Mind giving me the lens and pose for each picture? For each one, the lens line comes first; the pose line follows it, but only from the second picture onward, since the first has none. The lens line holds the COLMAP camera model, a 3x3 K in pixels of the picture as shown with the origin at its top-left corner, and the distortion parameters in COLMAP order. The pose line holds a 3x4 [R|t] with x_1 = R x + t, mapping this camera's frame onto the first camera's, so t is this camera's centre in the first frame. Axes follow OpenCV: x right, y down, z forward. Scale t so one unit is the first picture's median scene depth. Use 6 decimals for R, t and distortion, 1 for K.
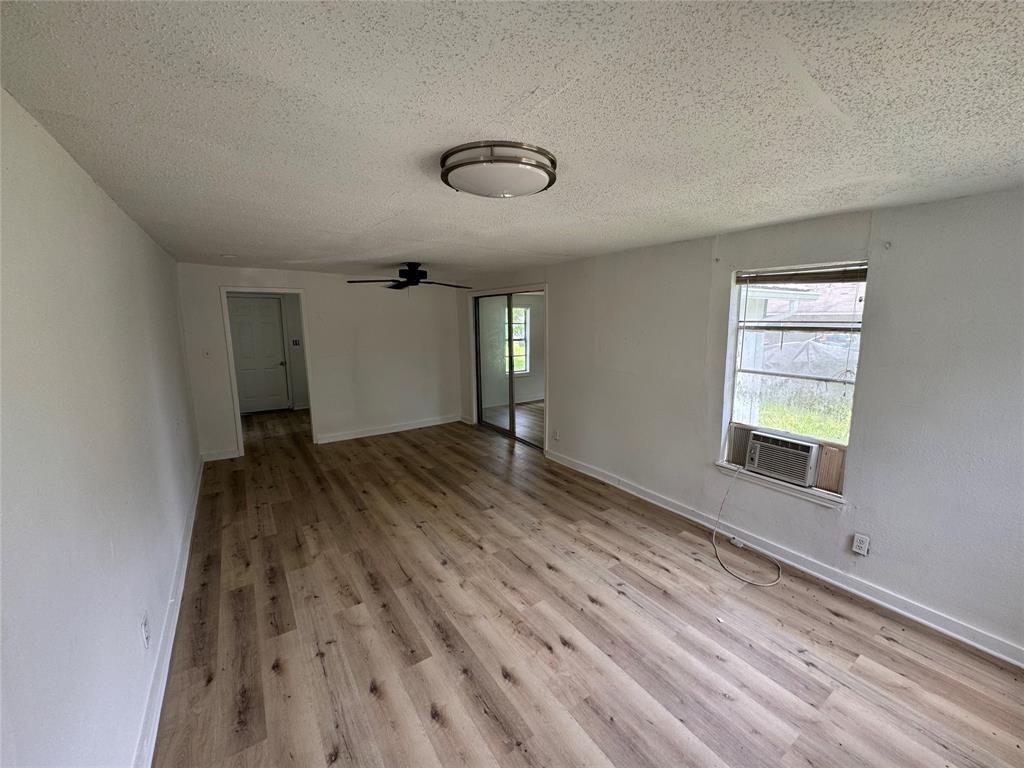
lens RADIAL K [[406.0, 0, 512.0], [0, 406.0, 384.0], [0, 0, 1]] dist [0.001505, 0.000185]
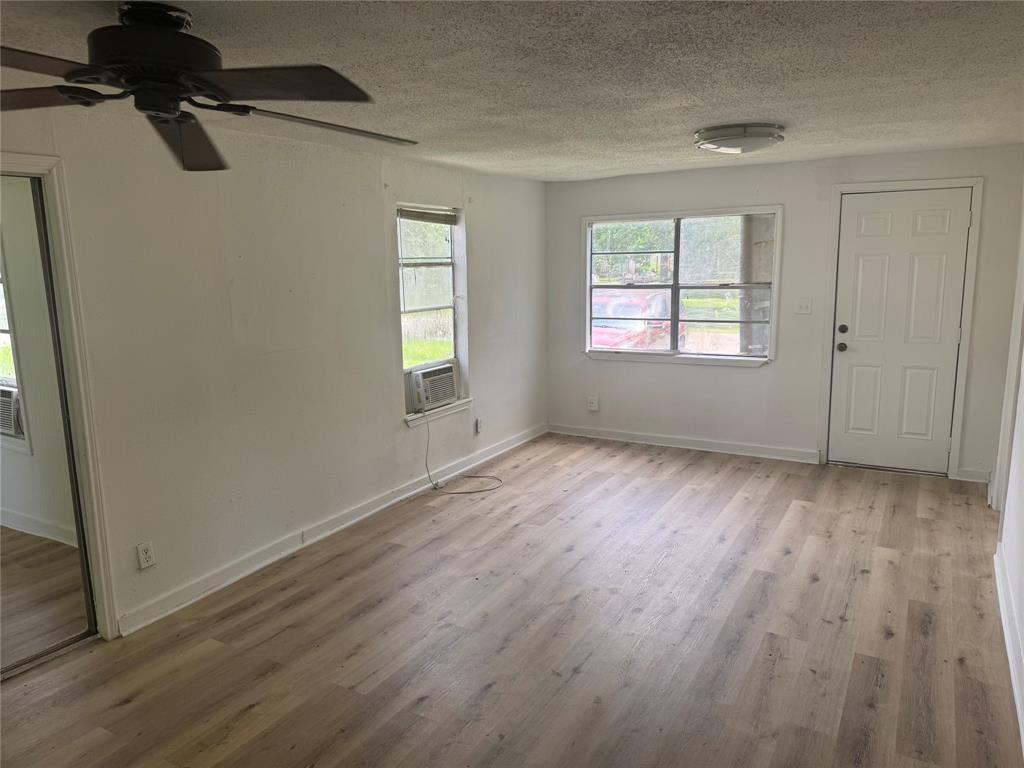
lens RADIAL K [[726.3, 0, 512.0], [0, 726.3, 384.0], [0, 0, 1]] dist [0.113420, -0.121484]
pose [[-0.436874, -0.155153, 0.886041, -1.148210], [0.159472, 0.956050, 0.246042, -0.270529], [-0.885274, 0.248788, -0.392930, 1.625654]]
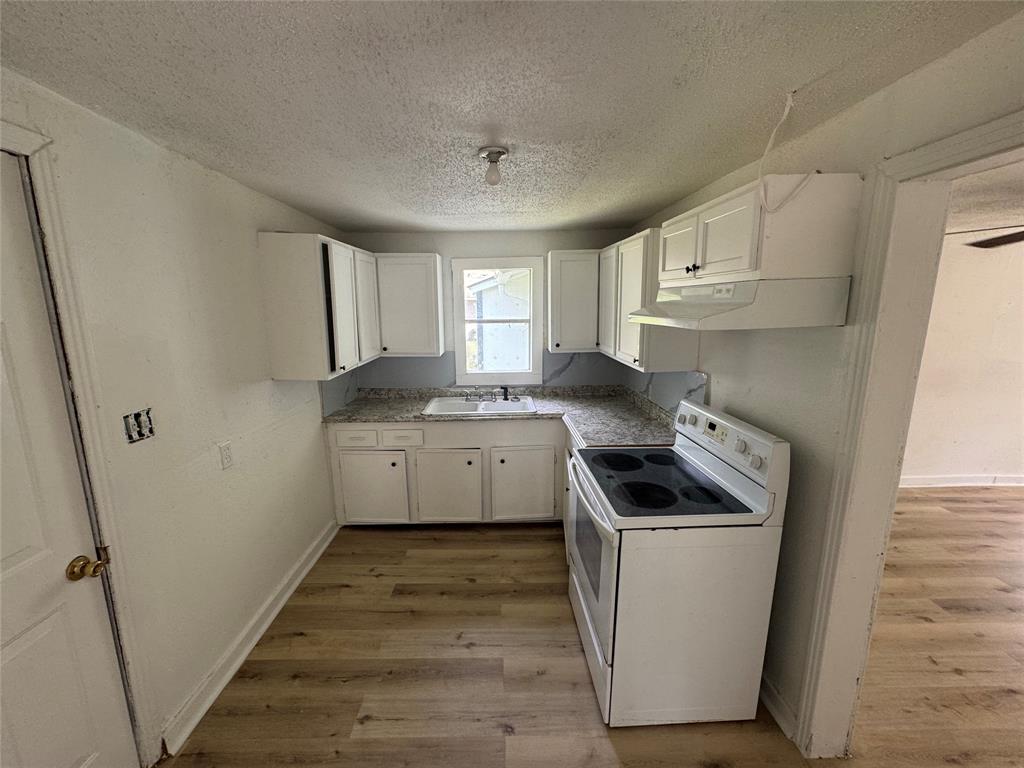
lens RADIAL K [[415.7, 0, 497.0], [0, 415.7, 383.2], [0, 0, 1]] dist [0.001582, 0.000355]
pose [[0.543772, -0.149088, 0.825884, -1.641465], [0.135950, 0.986745, 0.088616, -0.316996], [-0.828148, 0.064093, 0.556832, 2.074320]]
